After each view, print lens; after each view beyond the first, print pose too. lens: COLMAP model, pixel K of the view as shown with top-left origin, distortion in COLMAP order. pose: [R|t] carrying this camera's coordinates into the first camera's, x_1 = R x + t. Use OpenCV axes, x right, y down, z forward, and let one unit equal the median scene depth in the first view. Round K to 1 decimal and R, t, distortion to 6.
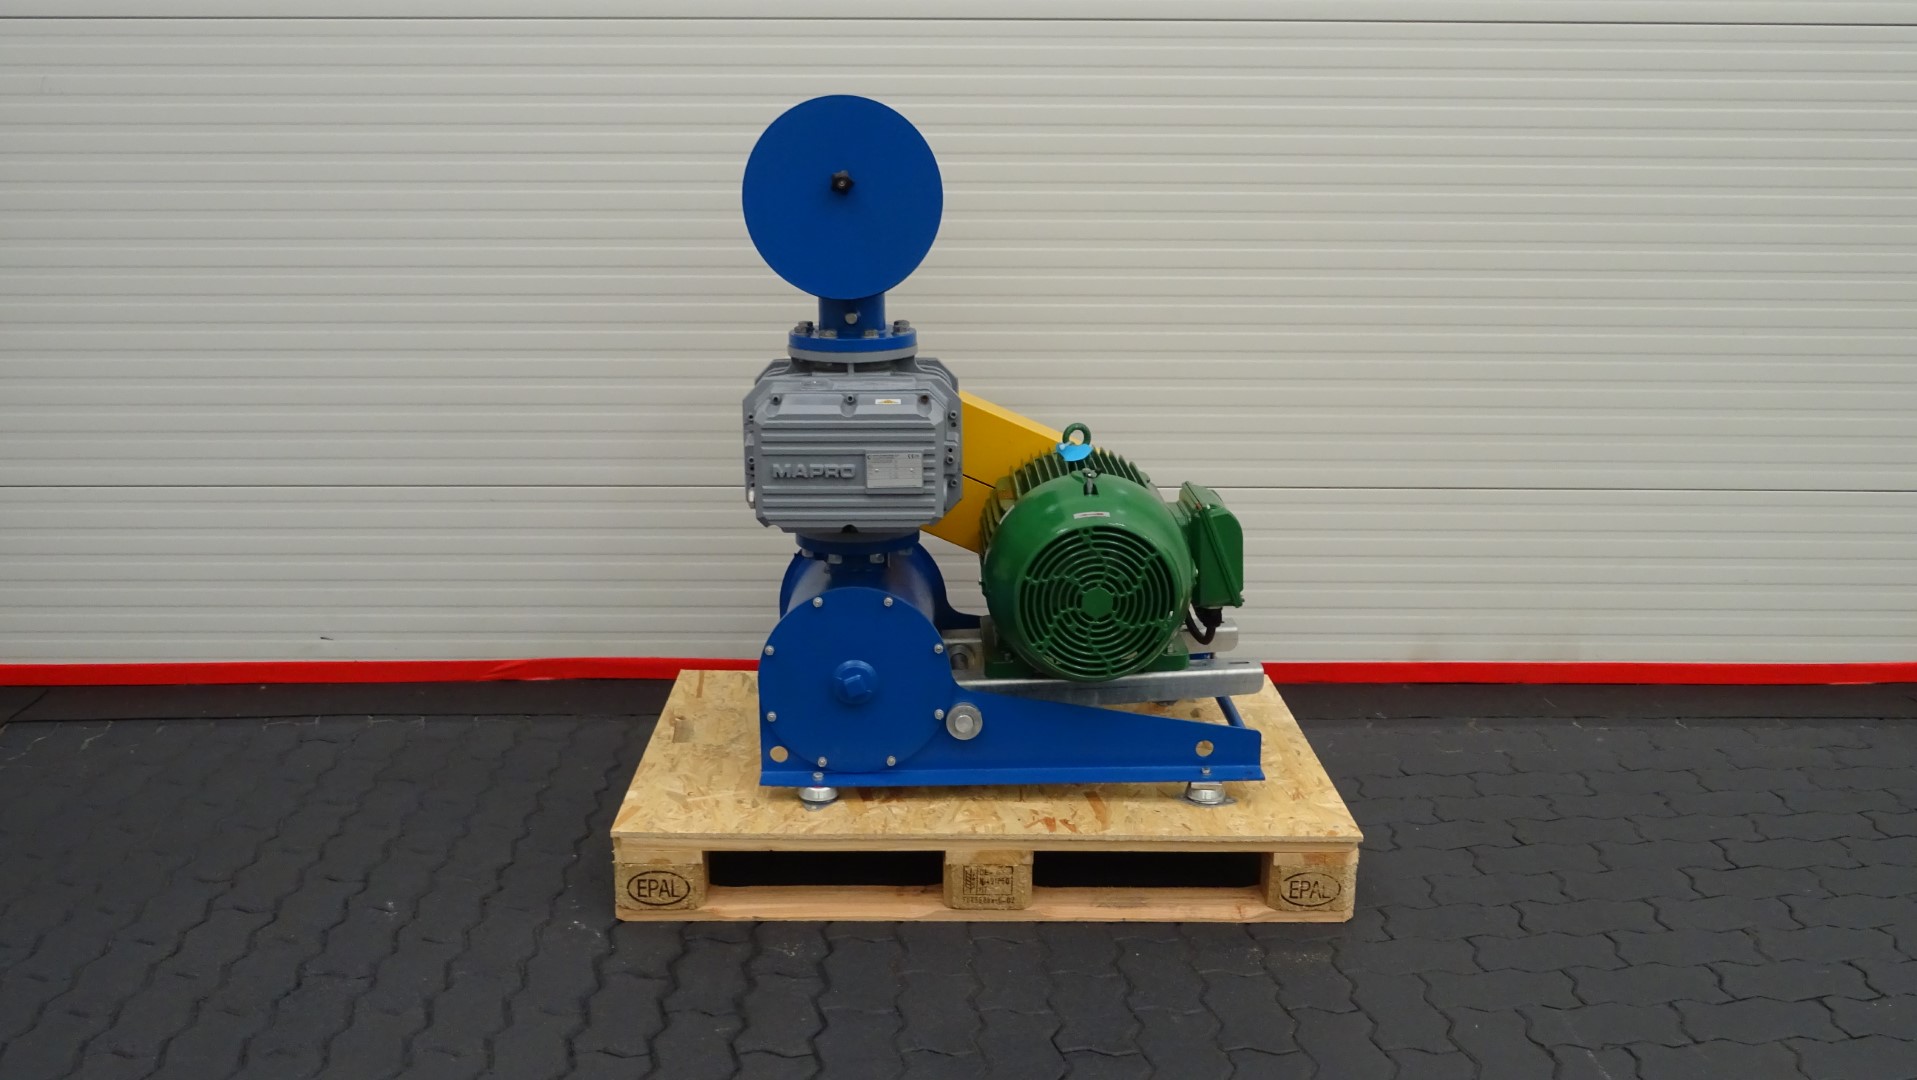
lens RADIAL K [[1693.7, 0, 966.8], [0, 1693.7, 529.5], [0, 0, 1]] dist [-0.021940, 0.015730]
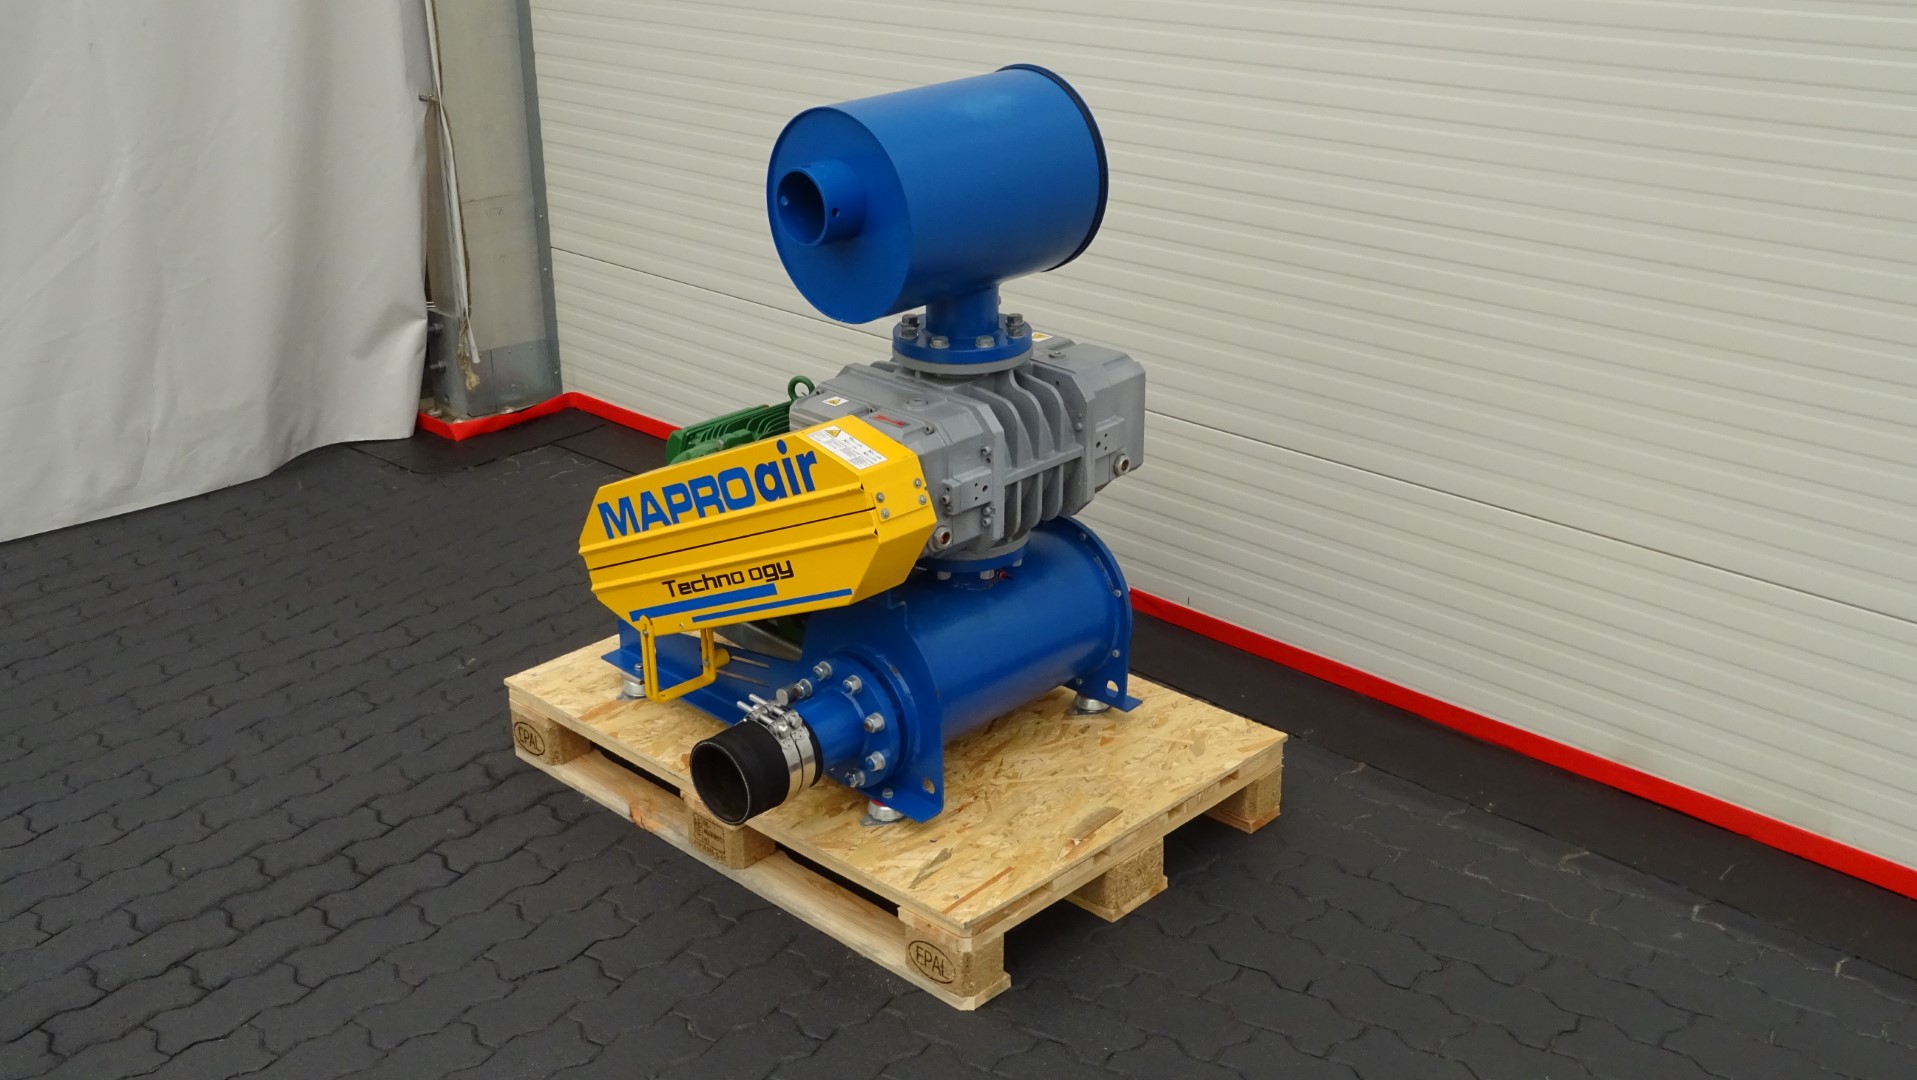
lens RADIAL K [[1963.4, 0, 948.3], [0, 1963.4, 541.5], [0, 0, 1]] dist [0.005509, 0.000000]
pose [[0.685050, 0.250219, -0.684177, 0.903822], [-0.140225, 0.966891, 0.213209, -0.233829], [0.714873, -0.050120, 0.697455, 0.230163]]
